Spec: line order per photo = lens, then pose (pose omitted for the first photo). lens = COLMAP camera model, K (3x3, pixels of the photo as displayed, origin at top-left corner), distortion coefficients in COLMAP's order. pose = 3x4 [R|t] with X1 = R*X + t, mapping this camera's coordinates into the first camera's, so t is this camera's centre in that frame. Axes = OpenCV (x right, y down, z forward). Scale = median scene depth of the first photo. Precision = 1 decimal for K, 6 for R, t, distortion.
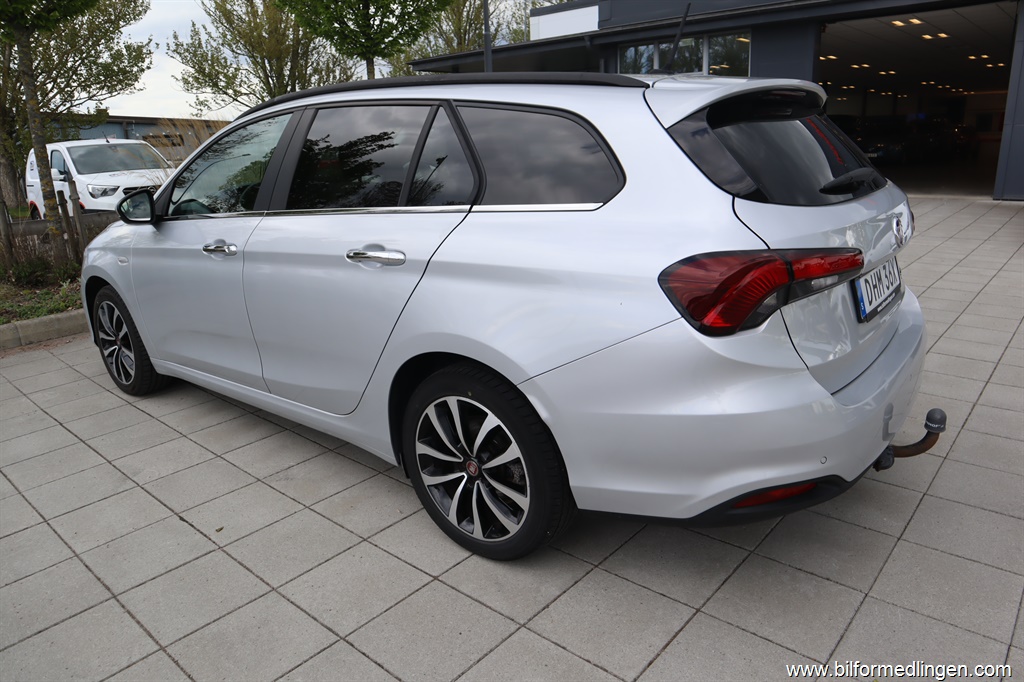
lens RADIAL K [[701.8, 0, 498.0], [0, 701.8, 343.3], [0, 0, 1]] dist [0.000669, -0.000862]
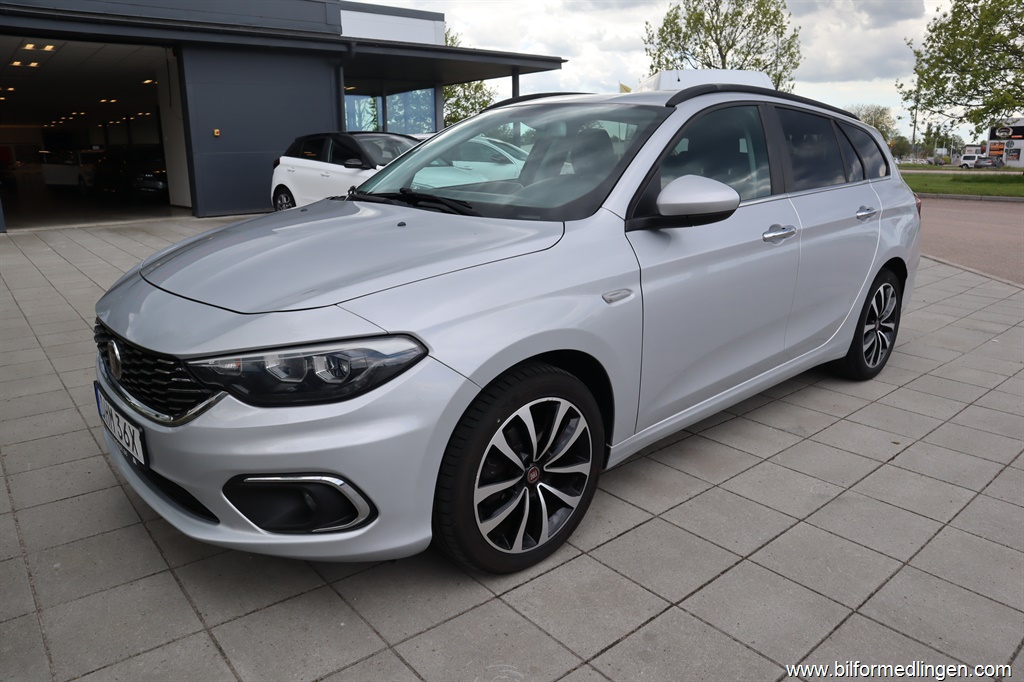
lens RADIAL K [[709.9, 0, 509.4], [0, 709.9, 337.9], [0, 0, 1]] dist [-0.127183, 0.073393]
pose [[0.104645, -0.196733, 0.974857, -0.985855], [0.272725, 0.948337, 0.162105, -0.170469], [-0.956384, 0.248905, 0.152892, 0.887025]]
